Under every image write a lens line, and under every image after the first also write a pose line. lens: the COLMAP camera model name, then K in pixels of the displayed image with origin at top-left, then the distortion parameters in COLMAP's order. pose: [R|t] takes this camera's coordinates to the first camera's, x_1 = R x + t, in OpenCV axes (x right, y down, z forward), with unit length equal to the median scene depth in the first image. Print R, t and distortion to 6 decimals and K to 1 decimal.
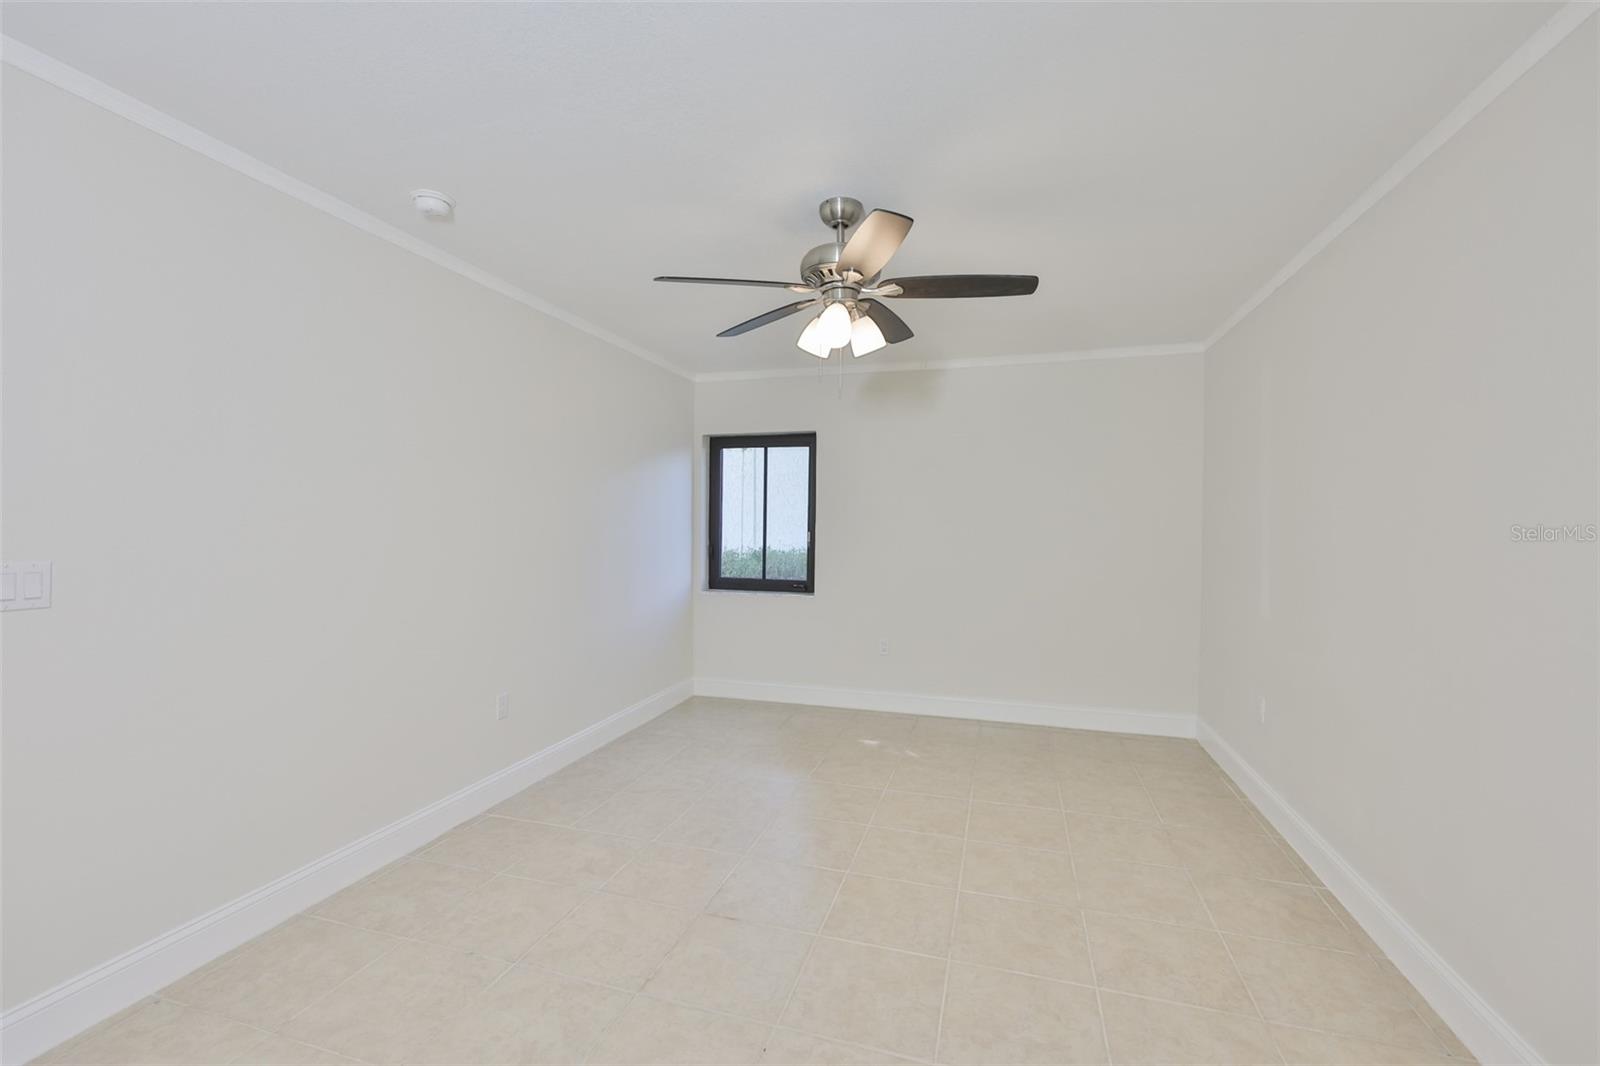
lens RADIAL K [[655.0, 0, 799.8], [0, 655.0, 524.9], [0, 0, 1]] dist [-0.002249, -0.000444]
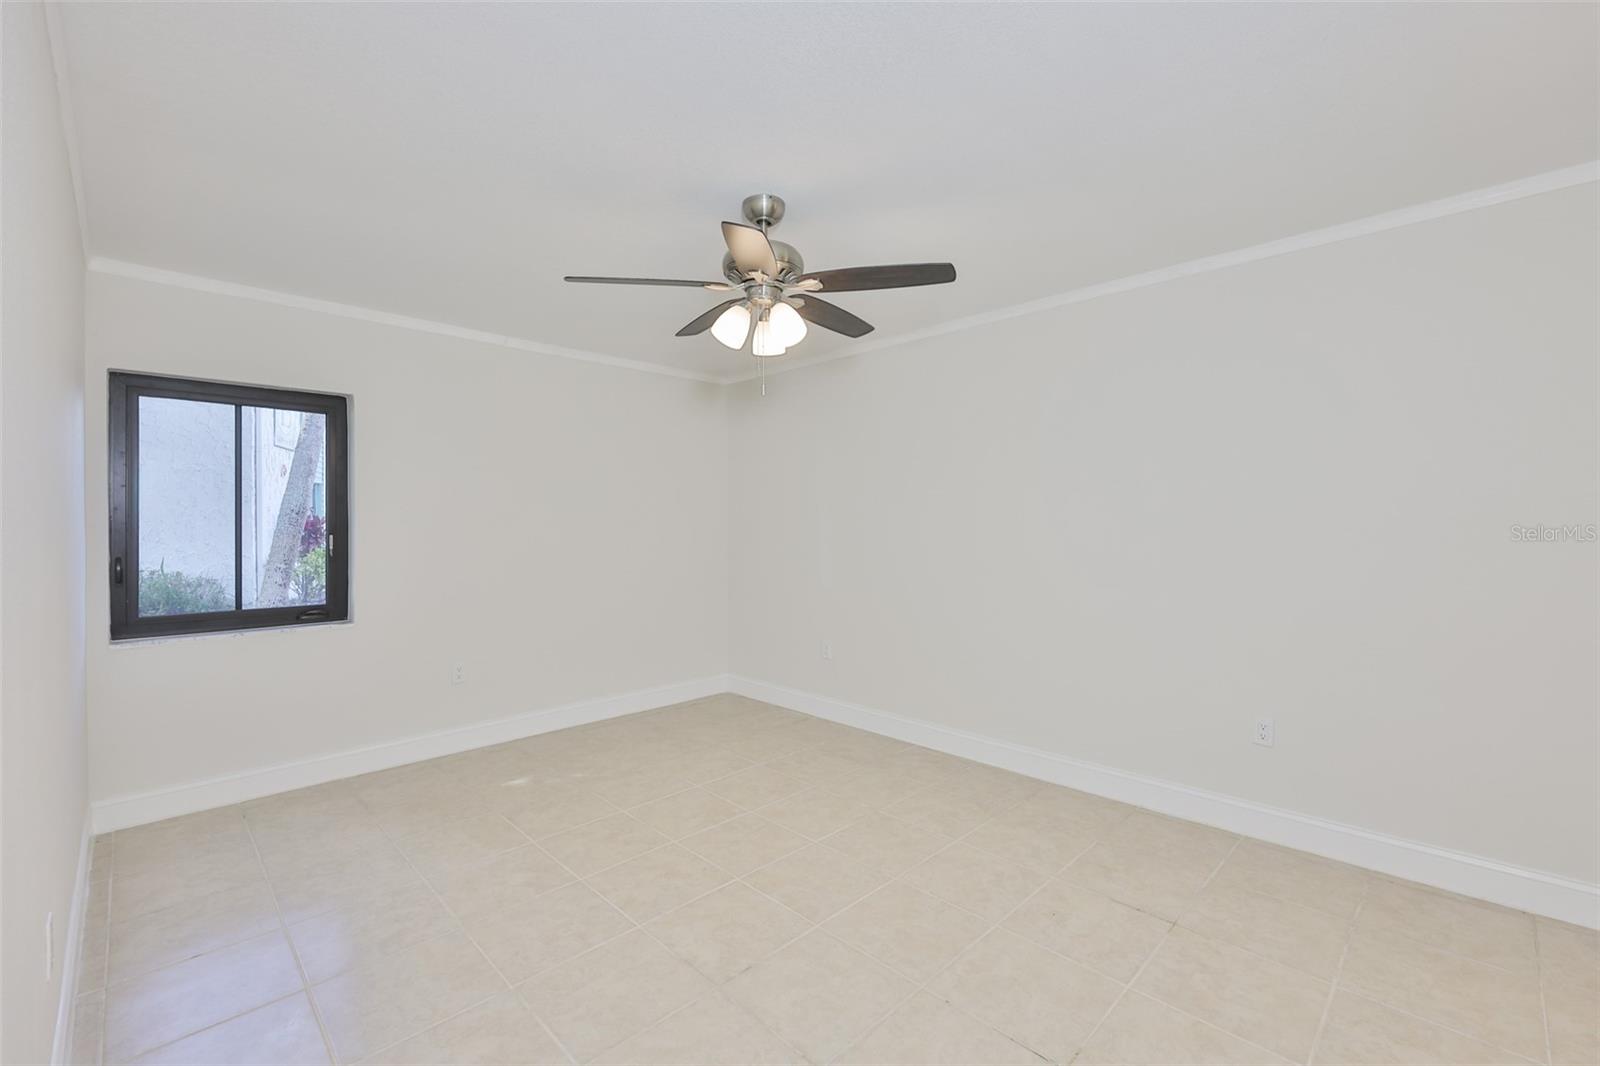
lens RADIAL K [[655.0, 0, 802.4], [0, 655.0, 517.2], [0, 0, 1]] dist [-0.002249, -0.000444]
pose [[0.488282, 0.002784, 0.872681, -0.356351], [0.005525, 0.999965, -0.006282, -0.001201], [-0.872668, 0.007889, 0.488250, 0.211019]]
